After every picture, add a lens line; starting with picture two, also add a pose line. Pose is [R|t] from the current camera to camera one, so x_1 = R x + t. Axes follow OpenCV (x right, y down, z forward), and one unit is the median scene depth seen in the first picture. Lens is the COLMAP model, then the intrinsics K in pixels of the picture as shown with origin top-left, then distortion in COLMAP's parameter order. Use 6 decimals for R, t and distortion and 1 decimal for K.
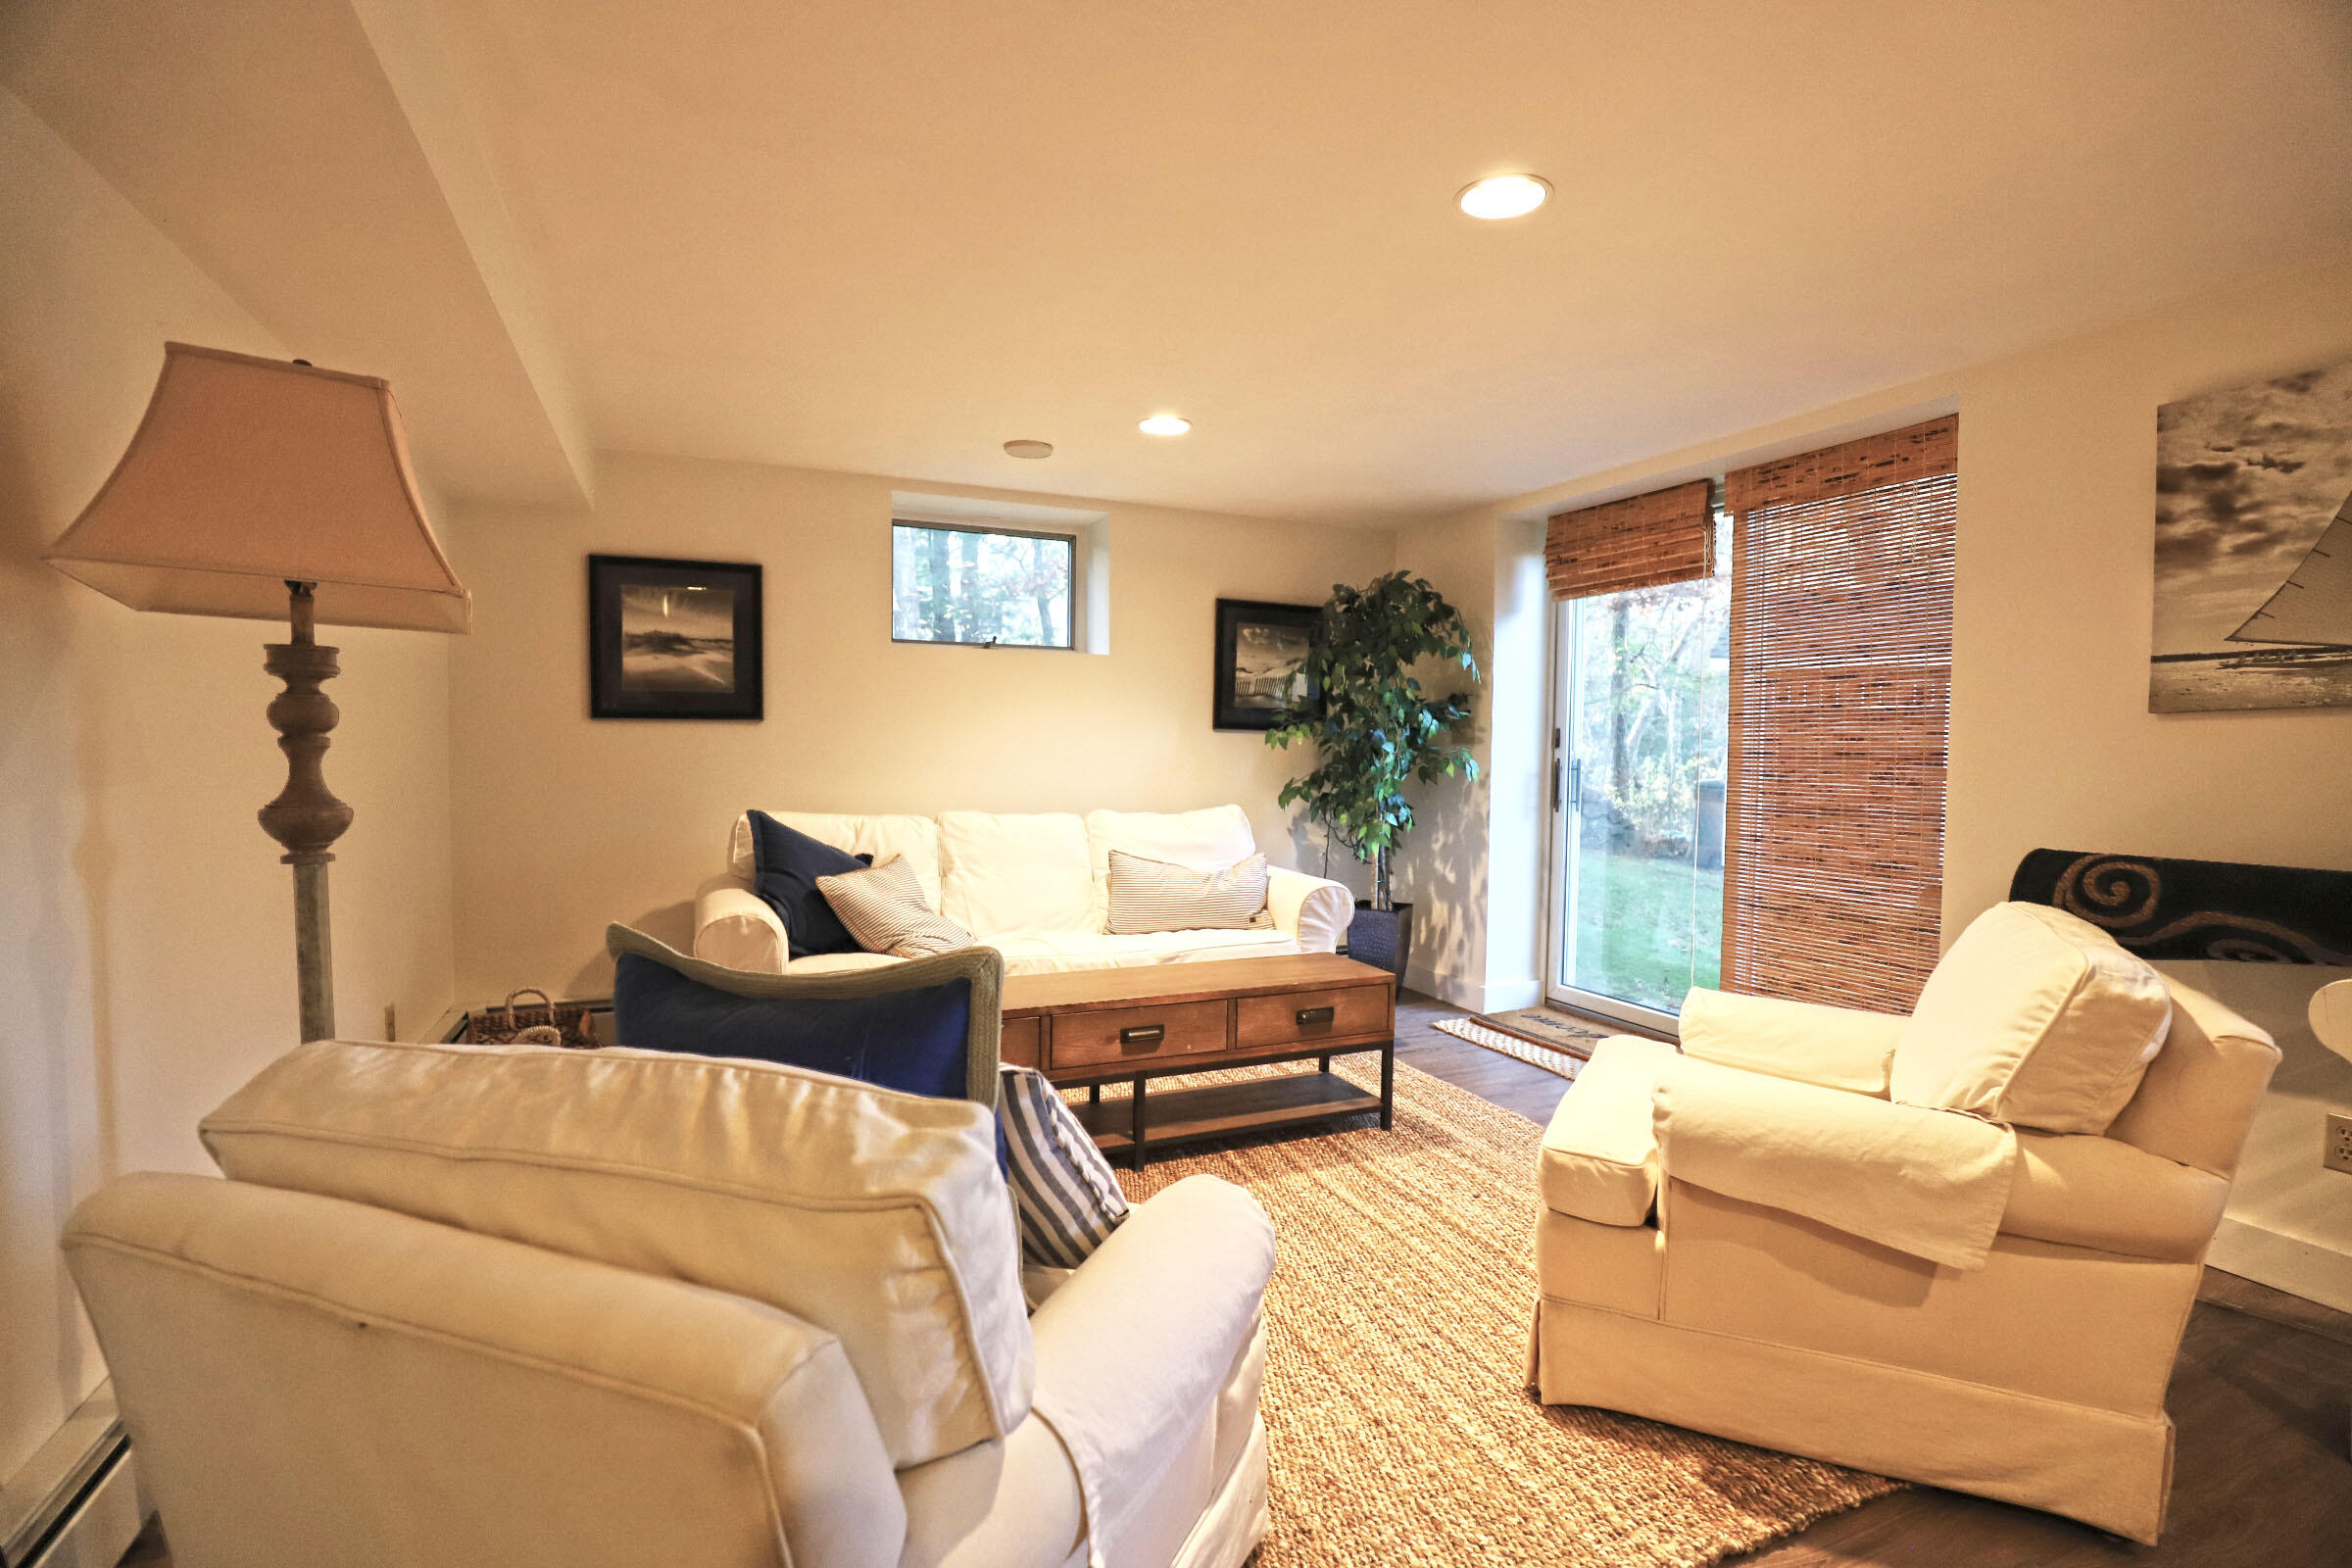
lens RADIAL K [[1084.9, 0, 1173.2], [0, 1084.9, 786.5], [0, 0, 1]] dist [-0.024396, 0.002151]
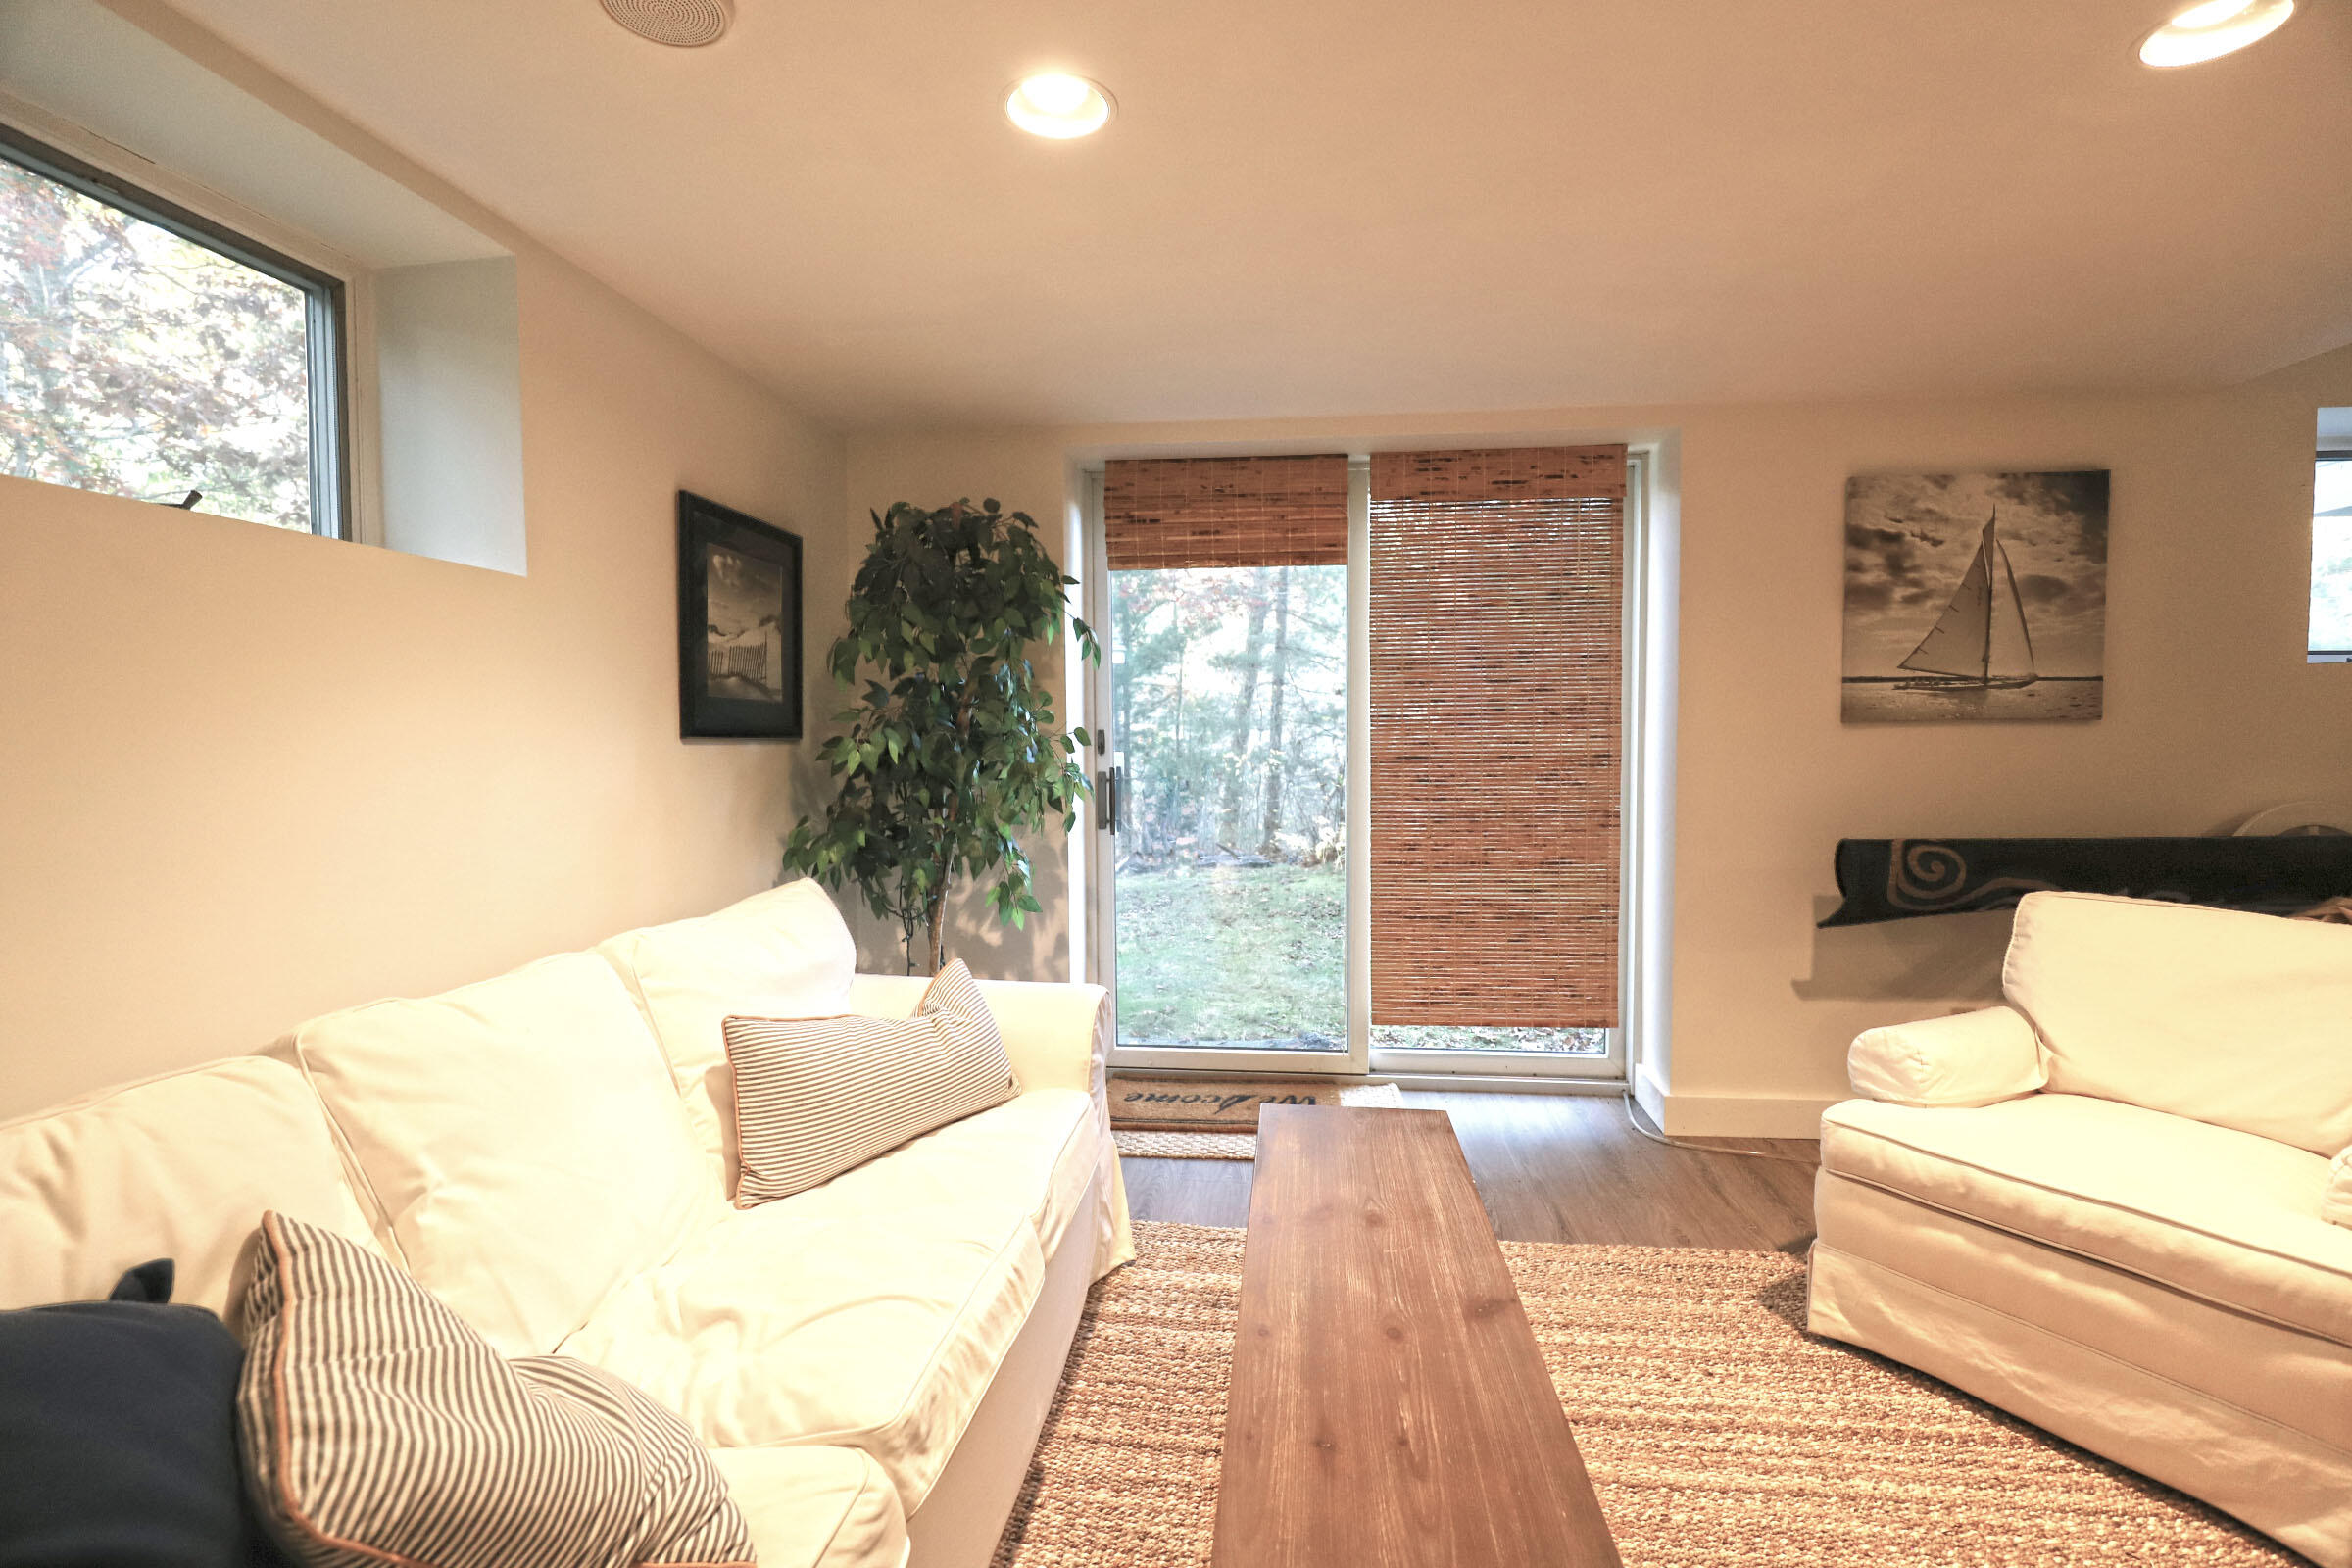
lens RADIAL K [[1084.9, 0, 1180.0], [0, 1084.9, 786.9], [0, 0, 1]] dist [-0.024396, 0.002151]
pose [[0.508762, -0.057370, 0.858994, -0.549272], [0.043643, 0.998213, 0.040820, -0.075968], [-0.859801, 0.016721, 0.510356, 0.985313]]
